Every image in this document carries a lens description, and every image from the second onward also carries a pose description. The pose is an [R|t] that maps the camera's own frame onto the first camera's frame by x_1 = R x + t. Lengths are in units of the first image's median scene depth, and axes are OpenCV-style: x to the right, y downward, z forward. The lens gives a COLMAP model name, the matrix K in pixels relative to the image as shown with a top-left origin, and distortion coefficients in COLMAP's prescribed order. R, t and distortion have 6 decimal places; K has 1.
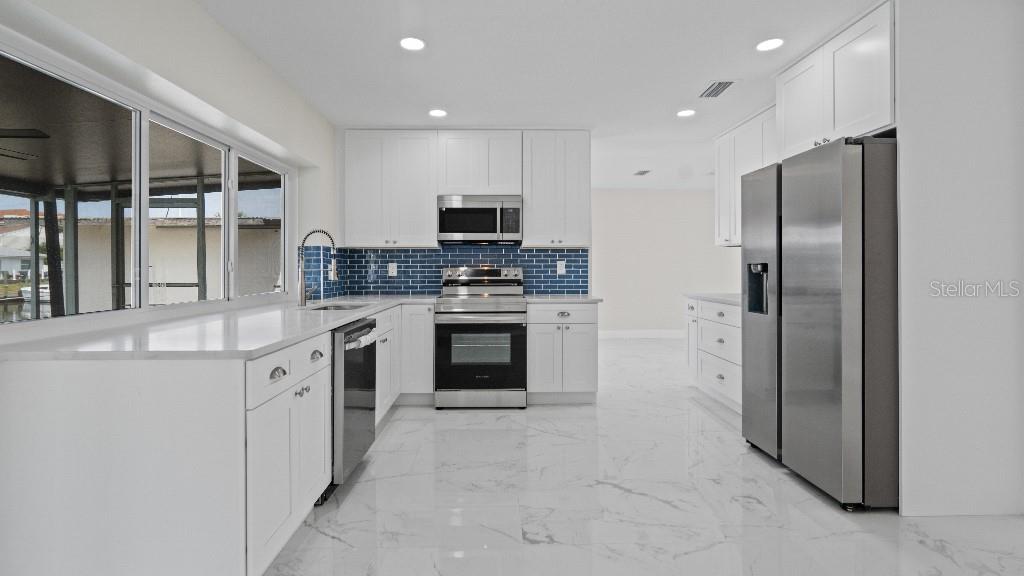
lens RADIAL K [[475.3, 0, 508.2], [0, 475.3, 268.7], [0, 0, 1]] dist [-0.001106, 0.000458]
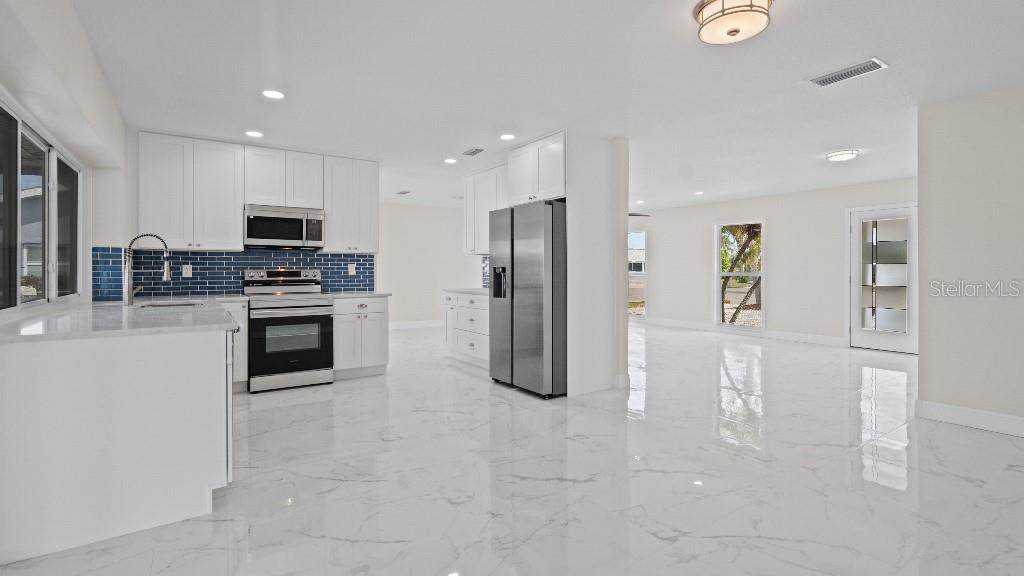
lens RADIAL K [[475.3, 0, 508.2], [0, 475.3, 268.7], [0, 0, 1]] dist [-0.001106, 0.000458]
pose [[0.843776, 0.003093, 0.536687, -0.233208], [-0.000483, 0.999987, -0.005004, 0.001677], [-0.536696, 0.003963, 0.843767, -0.279750]]
